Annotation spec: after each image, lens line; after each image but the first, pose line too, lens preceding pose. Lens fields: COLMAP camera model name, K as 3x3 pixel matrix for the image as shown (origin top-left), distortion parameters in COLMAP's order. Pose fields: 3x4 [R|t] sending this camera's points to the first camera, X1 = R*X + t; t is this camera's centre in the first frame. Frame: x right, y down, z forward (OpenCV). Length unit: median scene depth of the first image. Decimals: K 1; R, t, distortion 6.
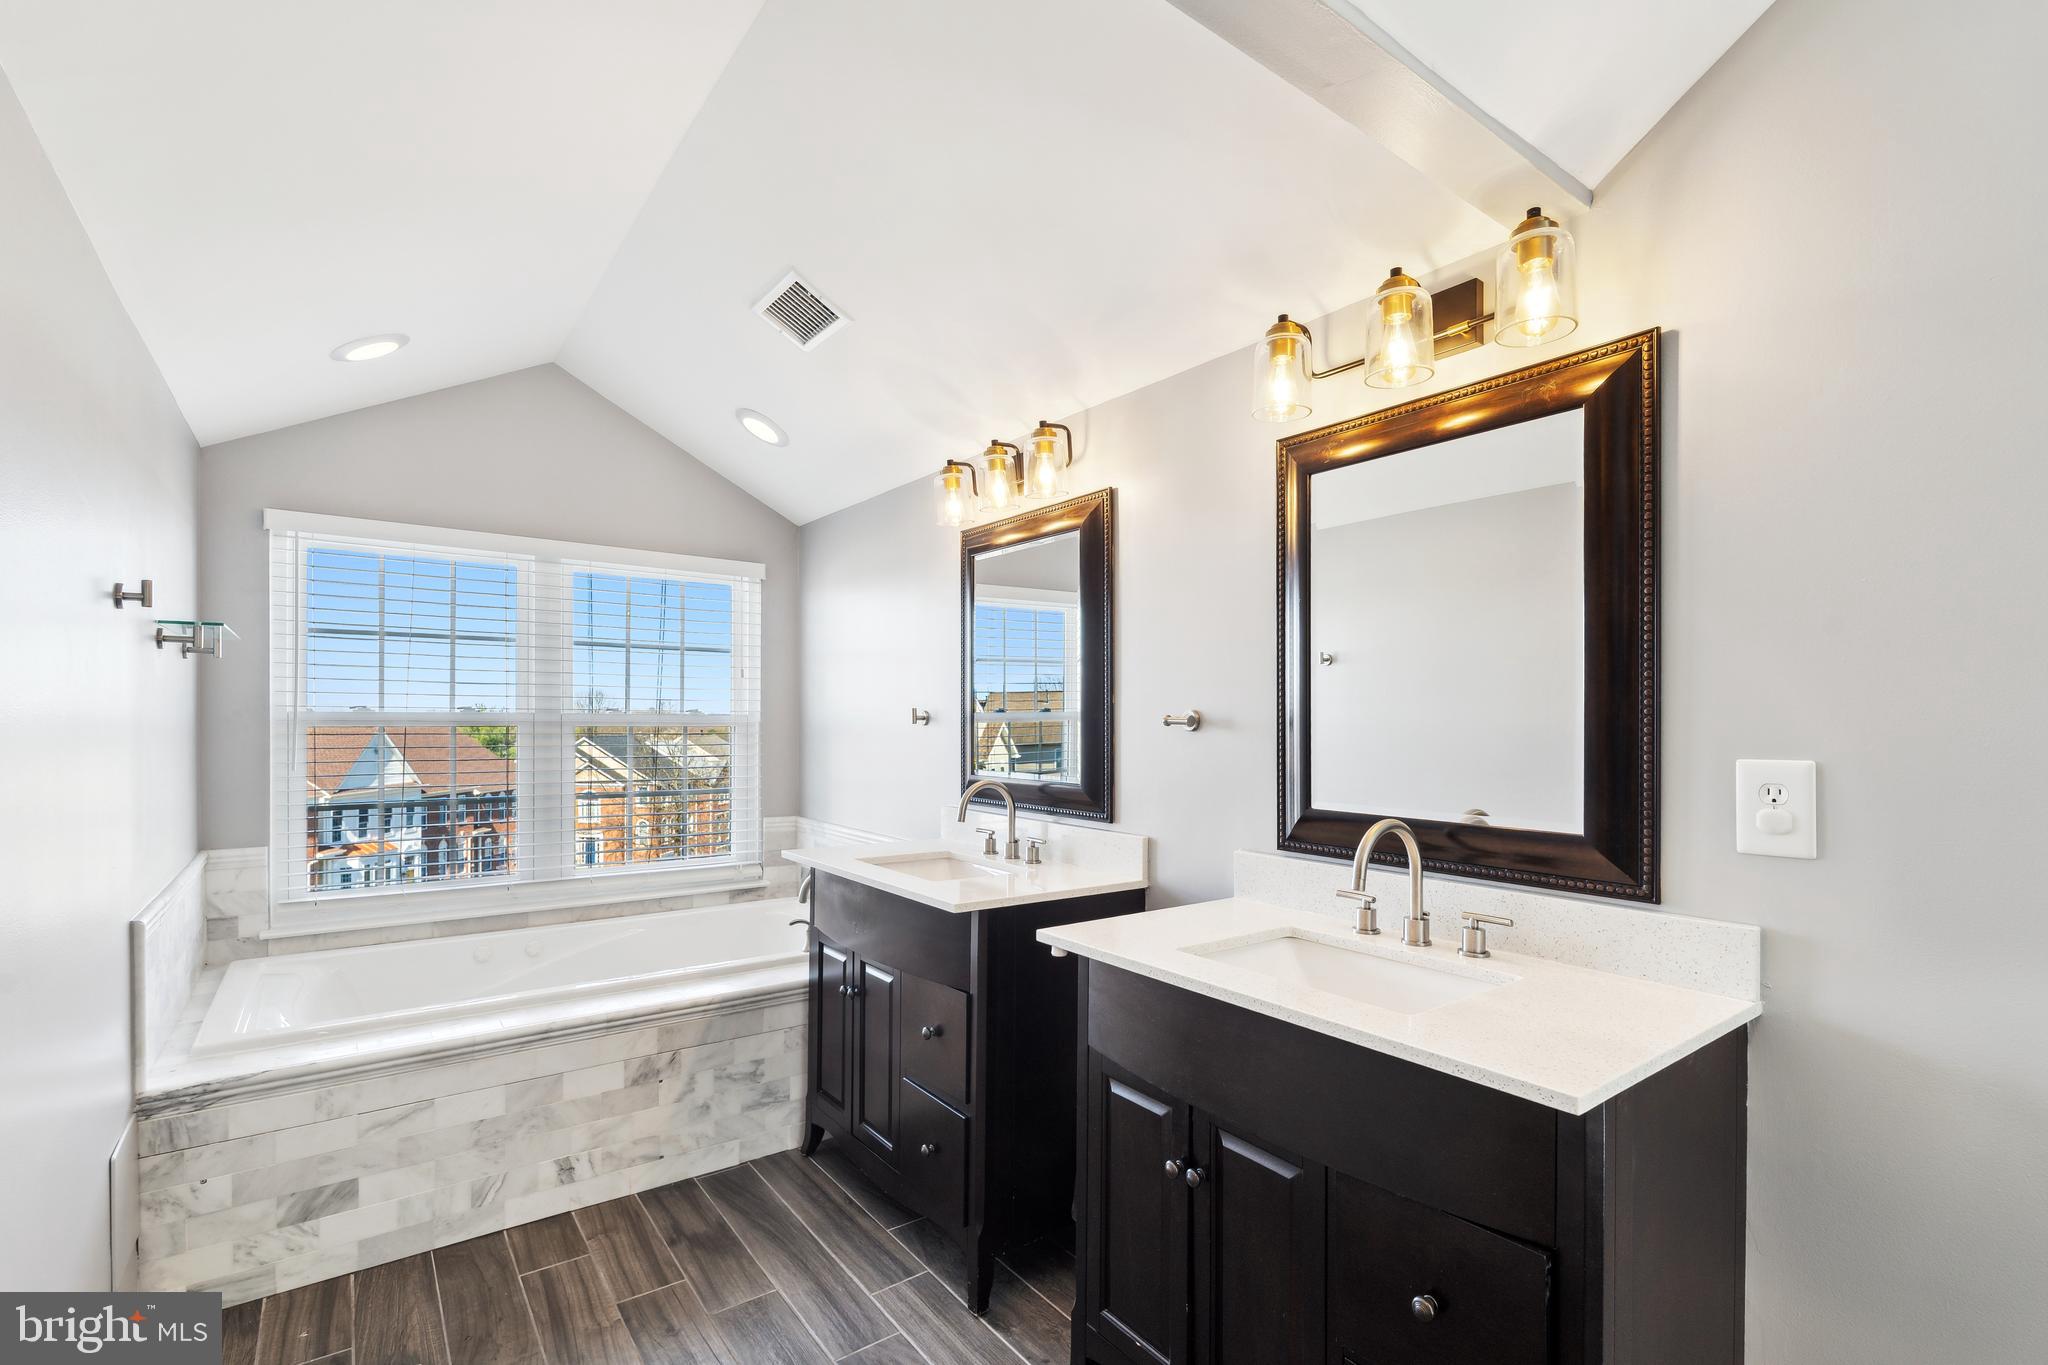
lens RADIAL K [[917.9, 0, 1056.1], [0, 917.9, 721.1], [0, 0, 1]] dist [-0.005618, -0.000001]
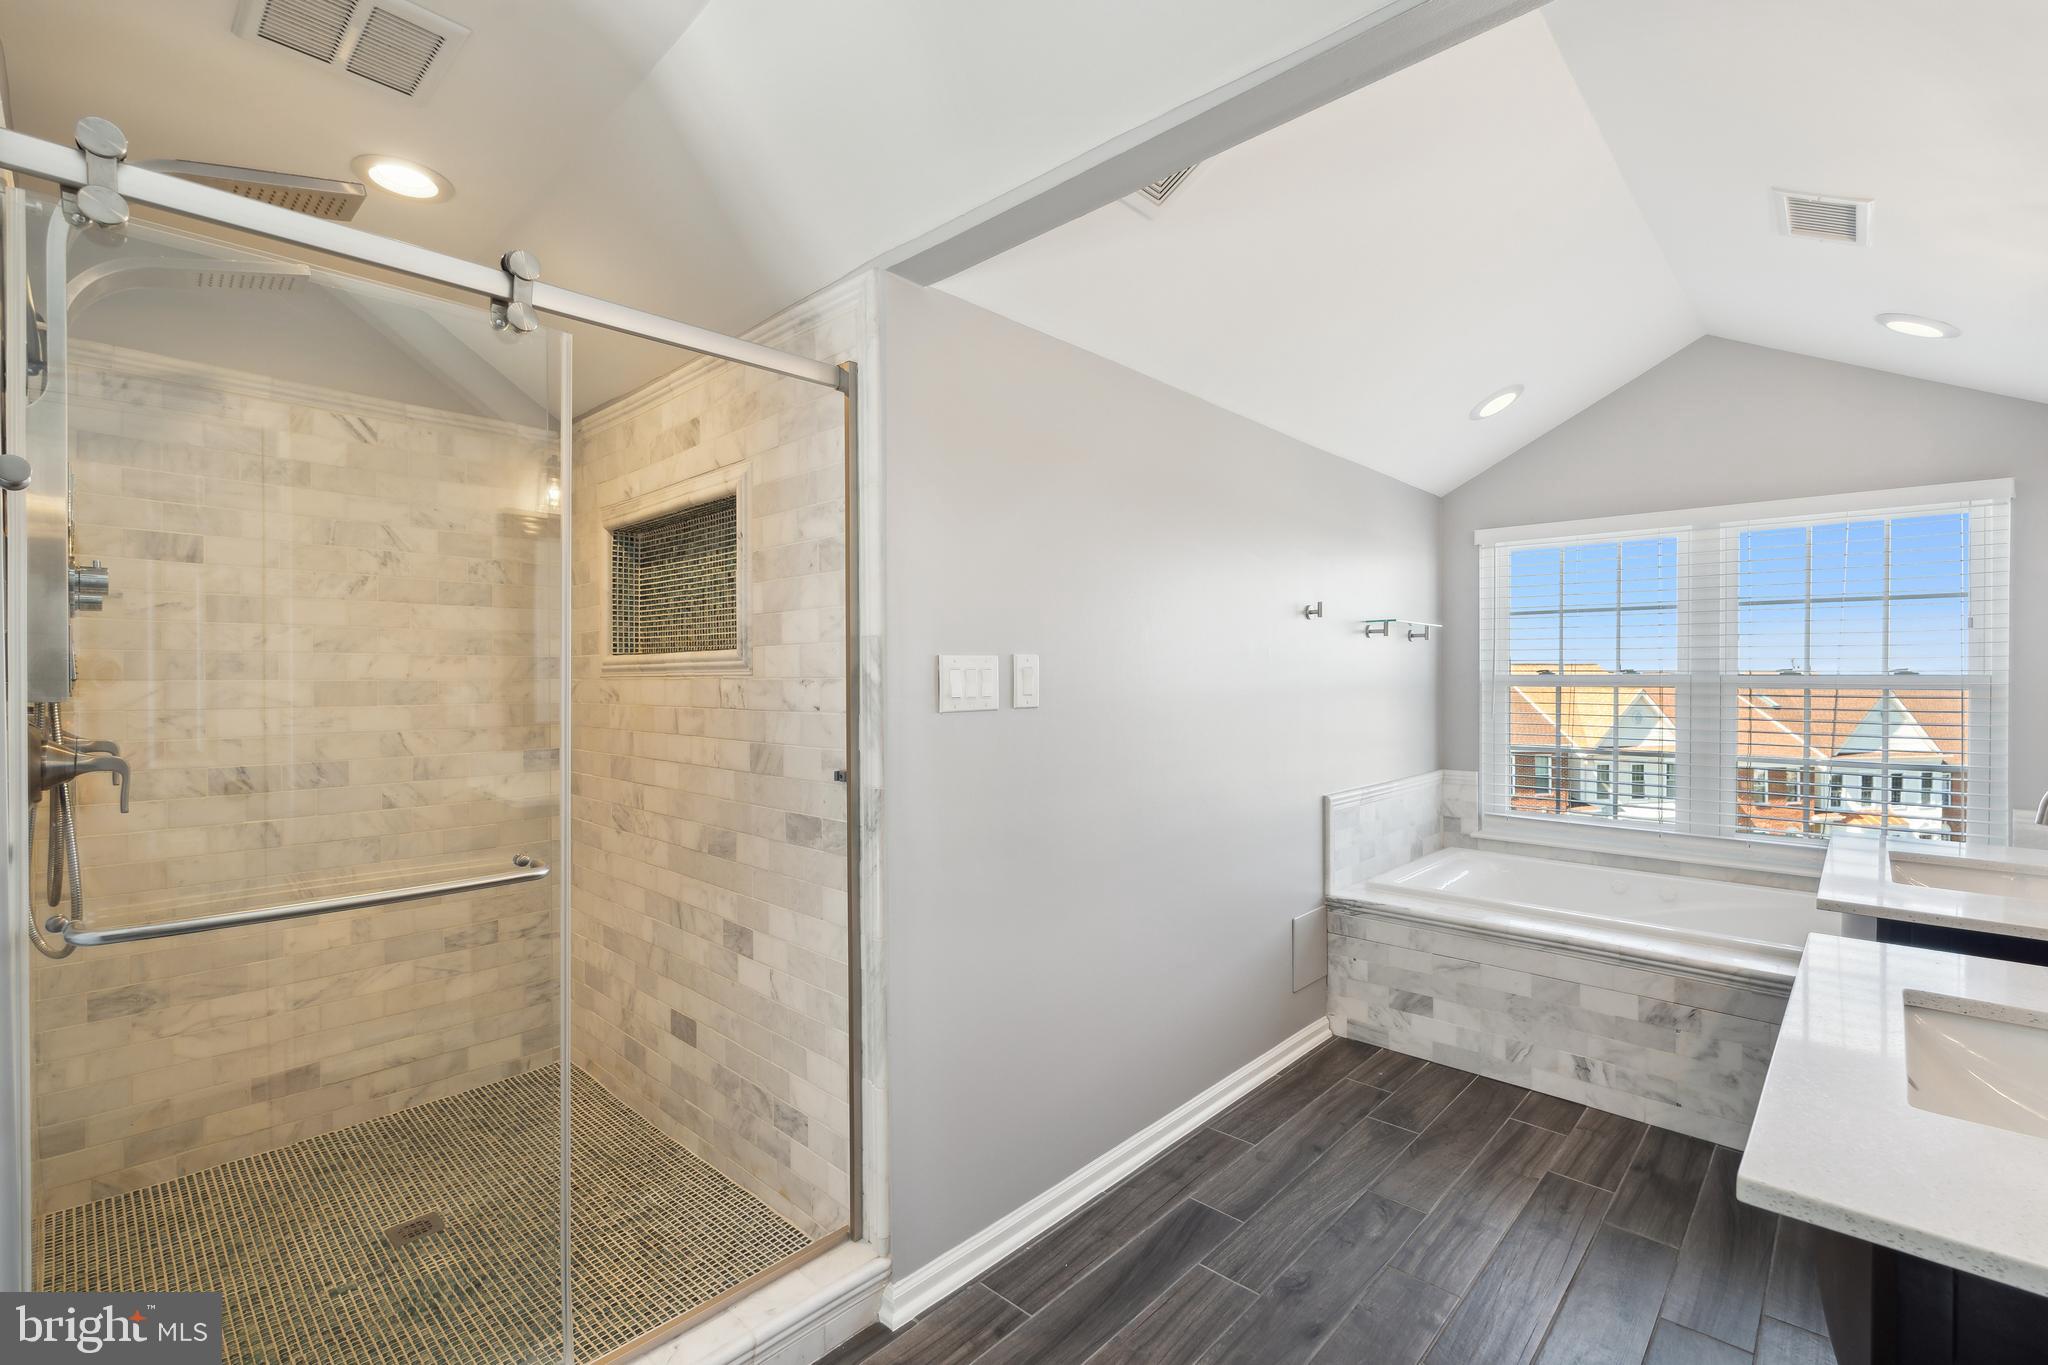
lens RADIAL K [[917.9, 0, 1033.7], [0, 917.9, 679.8], [0, 0, 1]] dist [-0.005618, -0.000001]
pose [[0.169567, 0.000042, -0.985519, 0.477792], [-0.002229, 0.999997, -0.000341, -0.001280], [0.985516, 0.002255, 0.169567, 0.110388]]
